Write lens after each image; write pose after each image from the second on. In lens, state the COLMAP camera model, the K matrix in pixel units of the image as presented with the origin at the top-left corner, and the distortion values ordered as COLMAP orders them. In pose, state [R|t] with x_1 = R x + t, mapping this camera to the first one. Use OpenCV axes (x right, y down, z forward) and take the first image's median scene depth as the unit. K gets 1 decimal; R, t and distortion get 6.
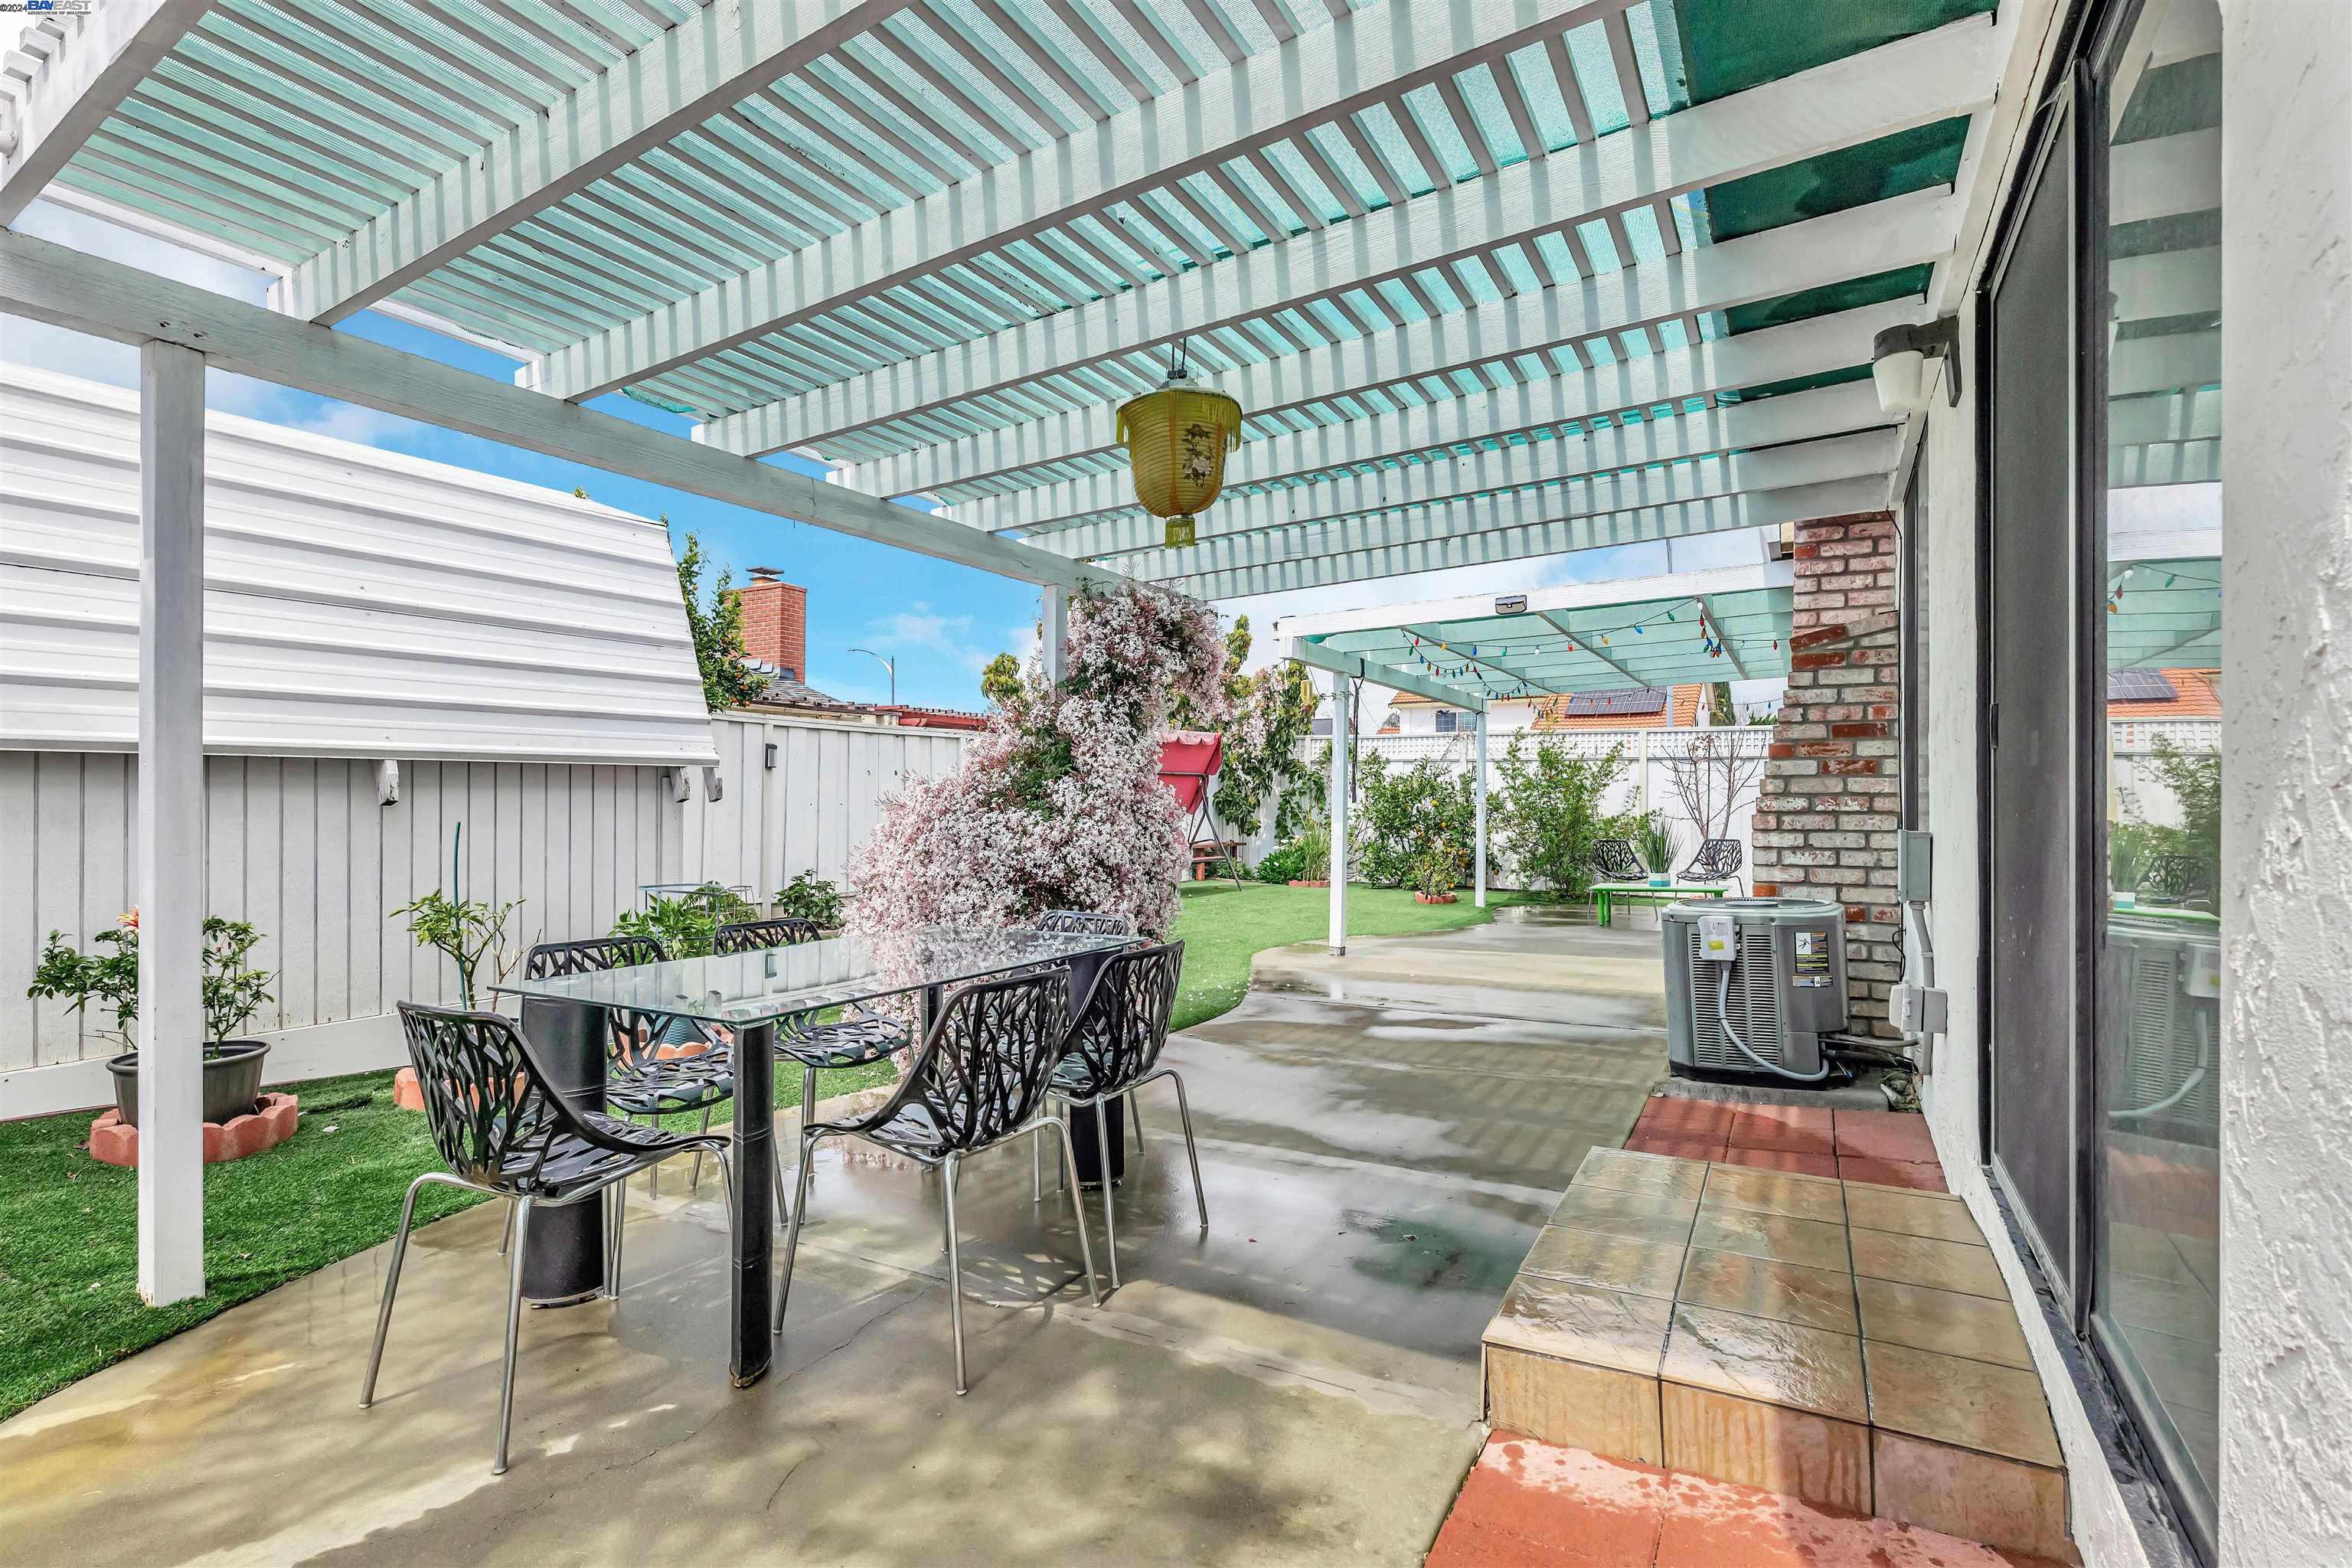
lens RADIAL K [[1093.4, 0, 1187.0], [0, 1093.4, 794.7], [0, 0, 1]] dist [0.004142, -0.001655]
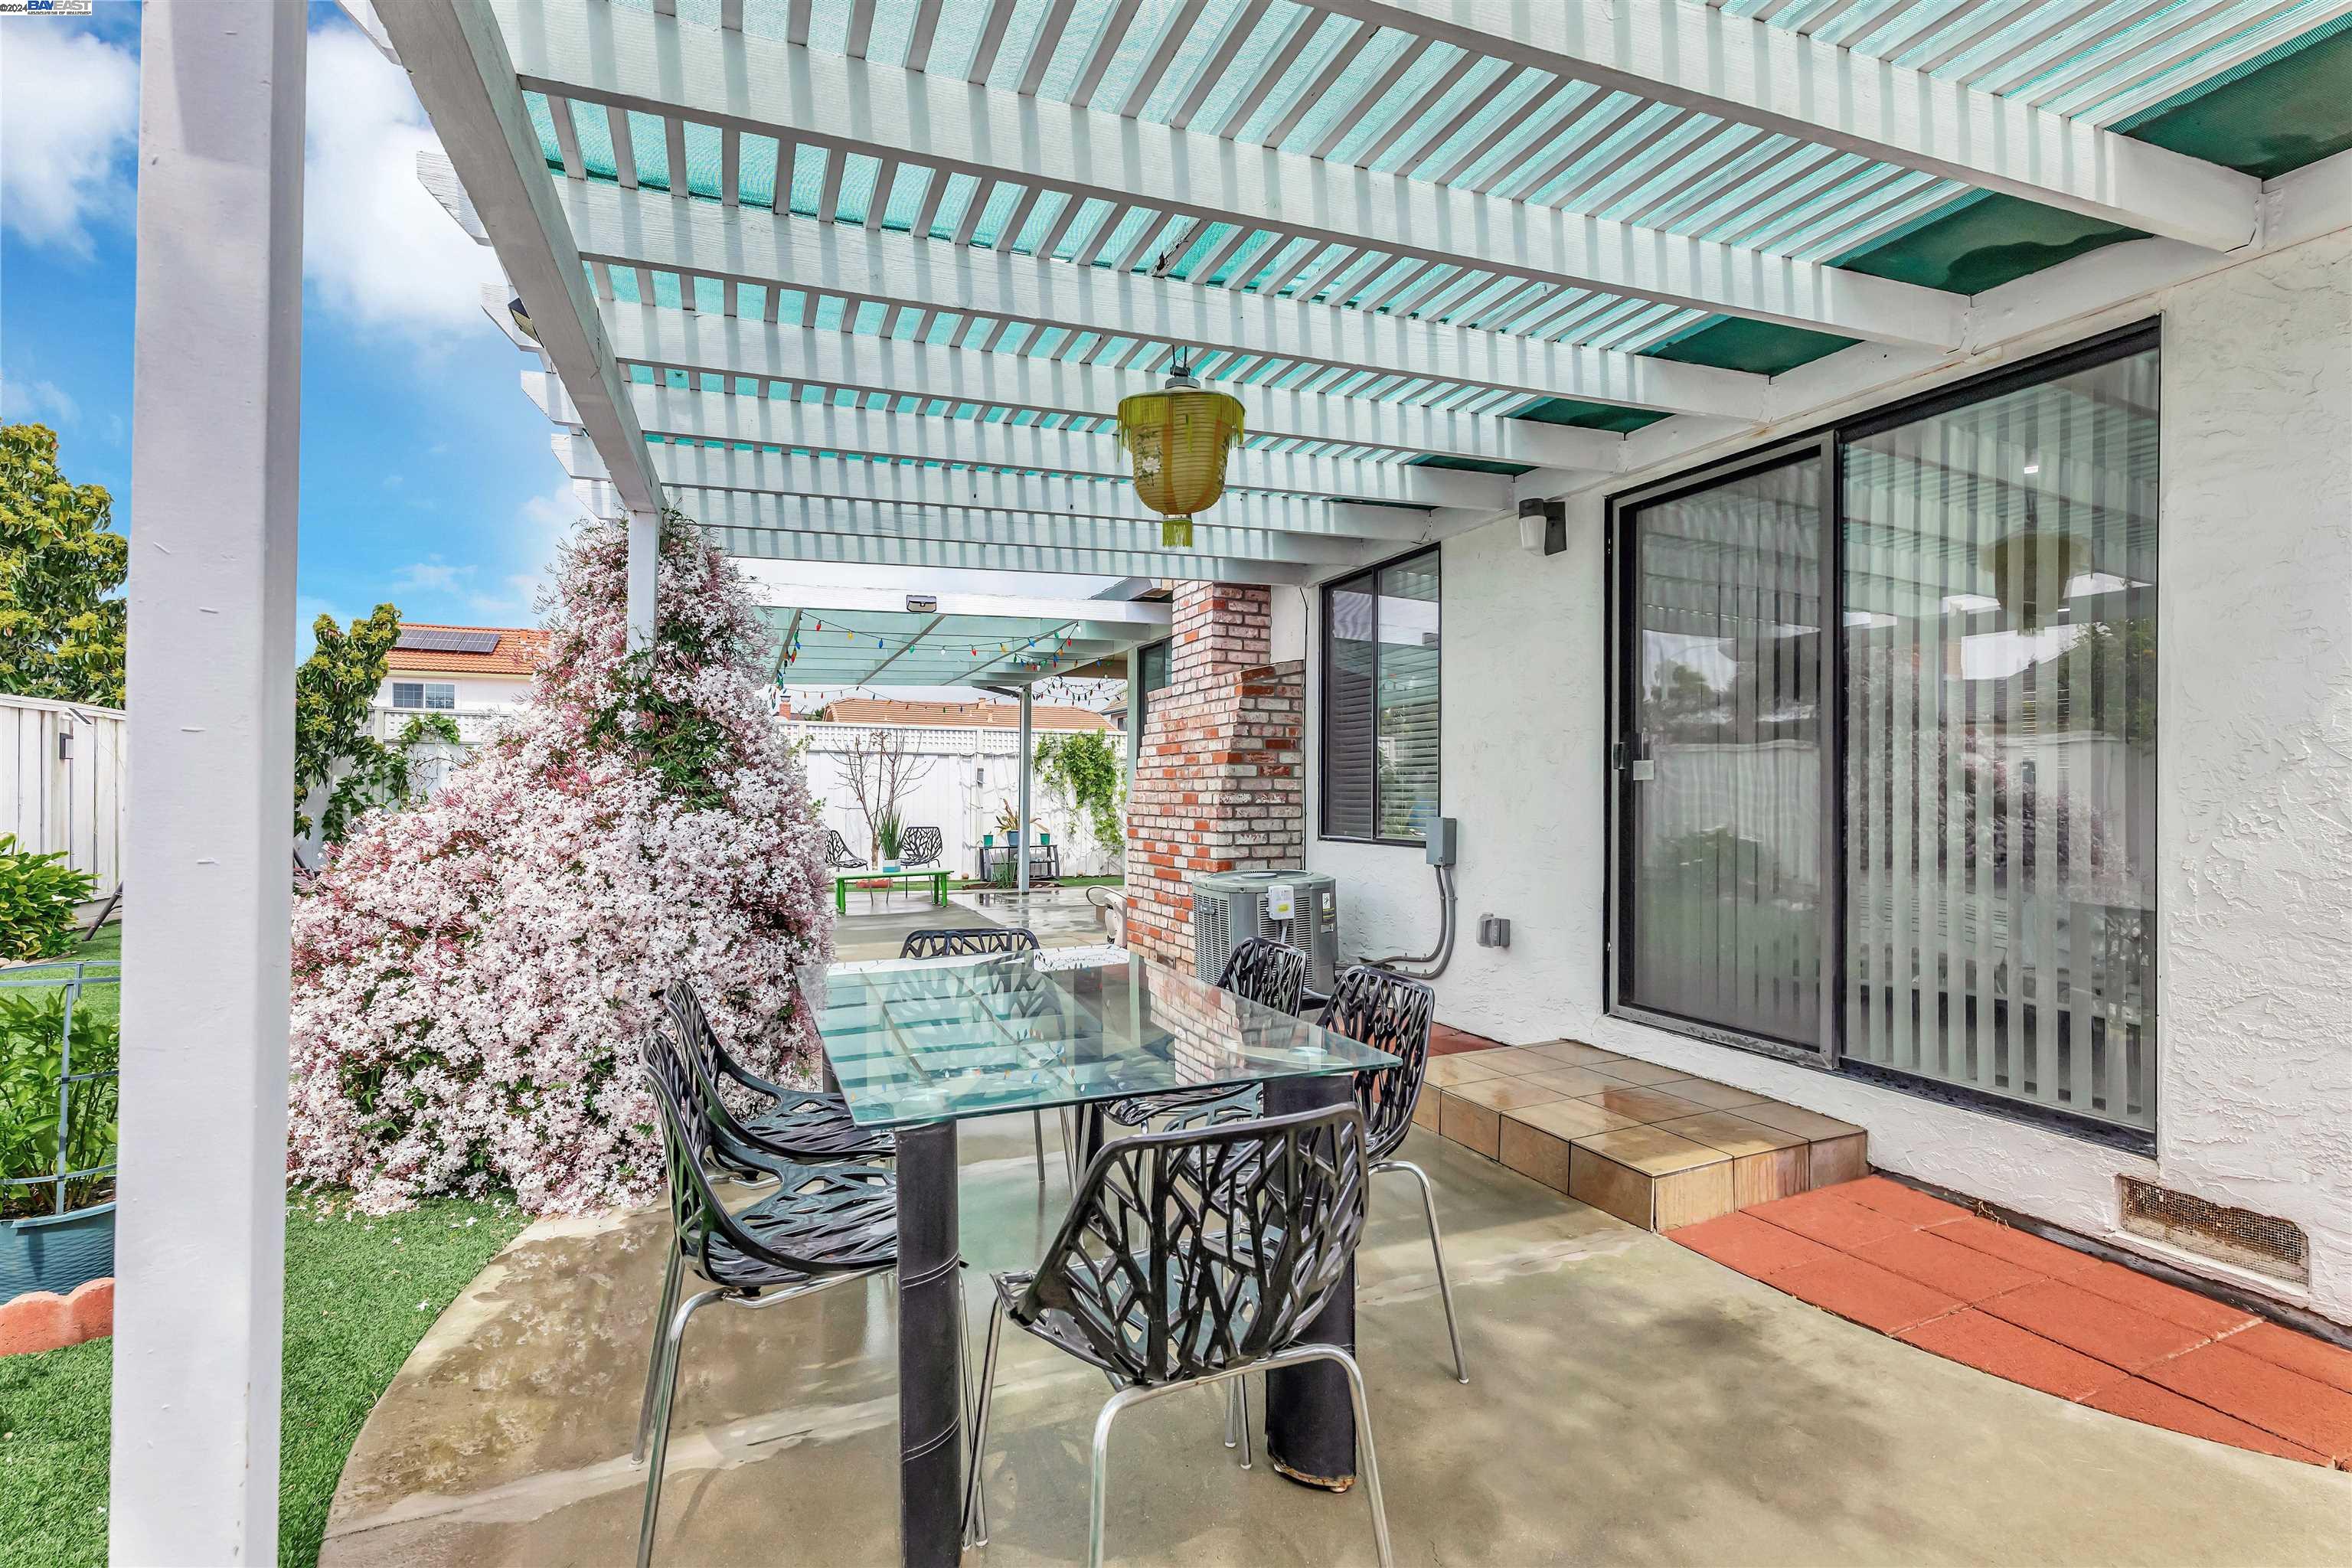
lens RADIAL K [[1093.4, 0, 1198.0], [0, 1093.4, 782.8], [0, 0, 1]] dist [0.004142, -0.001655]
pose [[0.592030, 0.005541, 0.805897, -0.542147], [-0.005990, 0.999979, -0.002475, -0.006574], [-0.805894, -0.003362, 0.592051, 0.271265]]
